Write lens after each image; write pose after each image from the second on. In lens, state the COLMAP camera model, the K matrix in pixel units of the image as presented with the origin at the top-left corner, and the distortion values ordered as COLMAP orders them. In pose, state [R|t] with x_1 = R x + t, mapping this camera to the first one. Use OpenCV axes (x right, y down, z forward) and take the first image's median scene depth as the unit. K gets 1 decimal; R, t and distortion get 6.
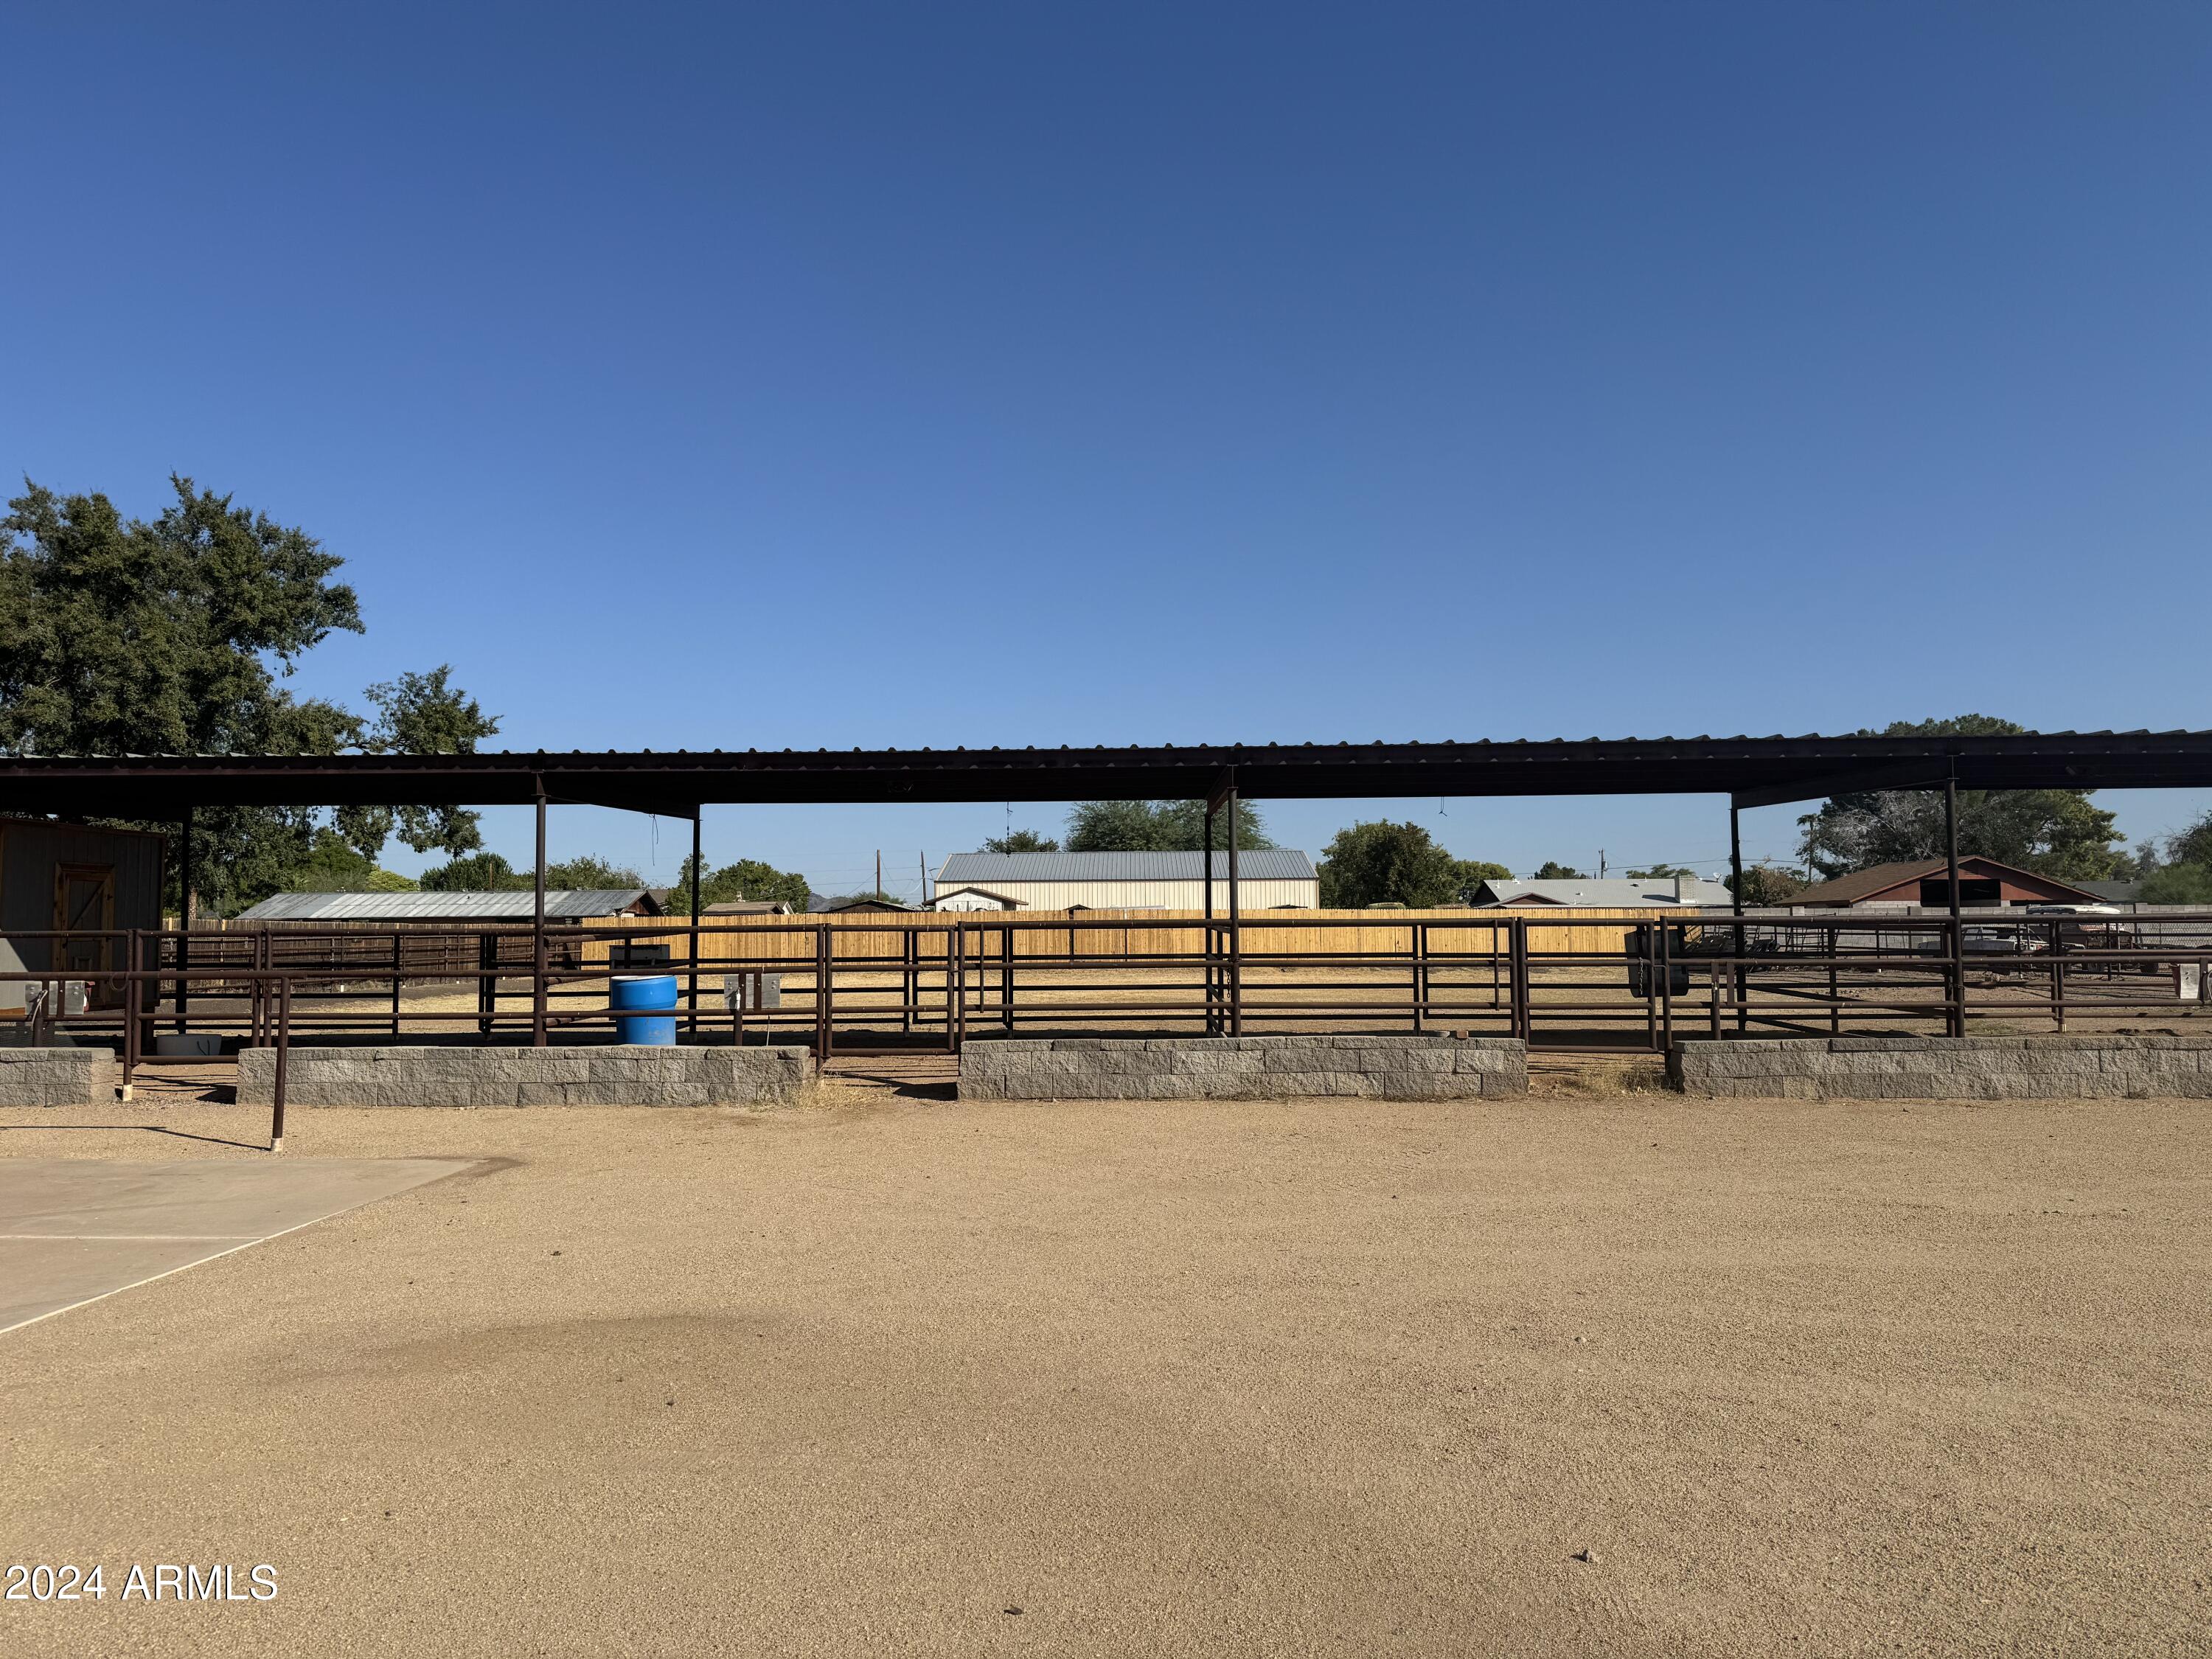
lens RADIAL K [[1516.8, 0, 1146.3], [0, 1516.8, 828.3], [0, 0, 1]] dist [0.029876, -0.061094]
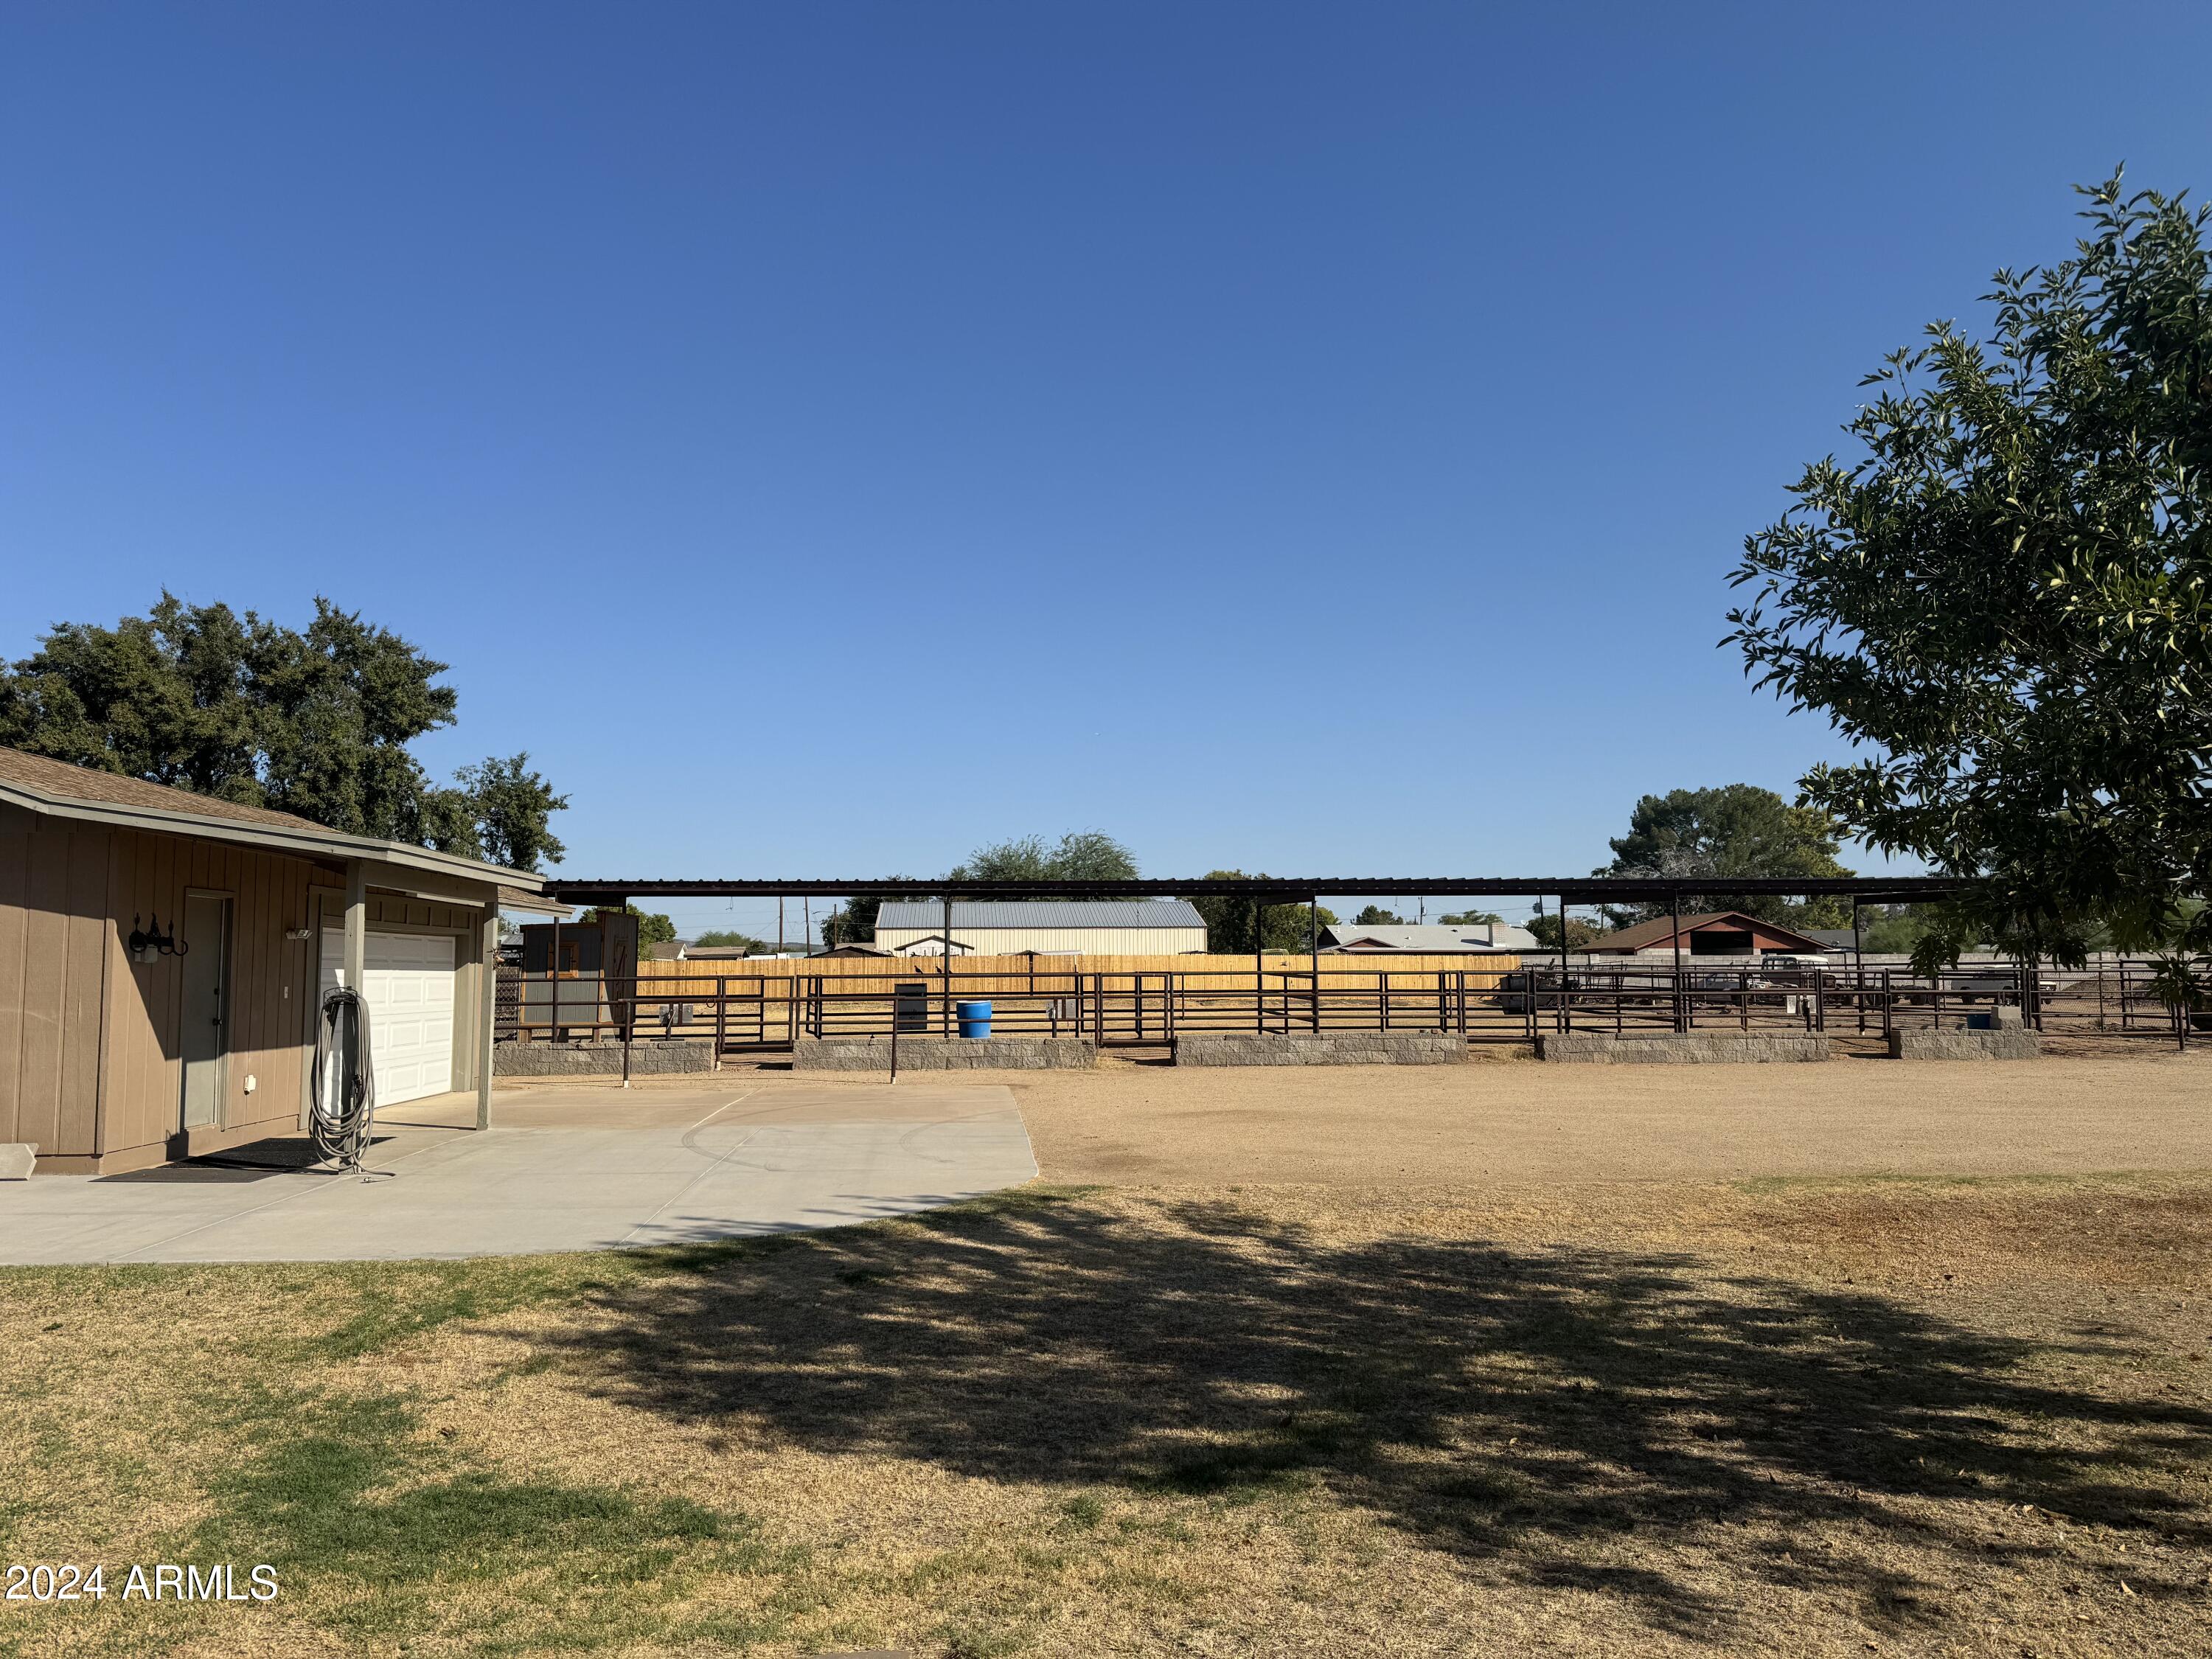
lens RADIAL K [[1516.8, 0, 1112.6], [0, 1516.8, 835.2], [0, 0, 1]] dist [0.029876, -0.061094]
pose [[0.994927, 0.011559, 0.099931, -0.322429], [-0.009533, 0.999740, -0.020727, -0.057111], [-0.100145, 0.019669, 0.994778, -0.725066]]
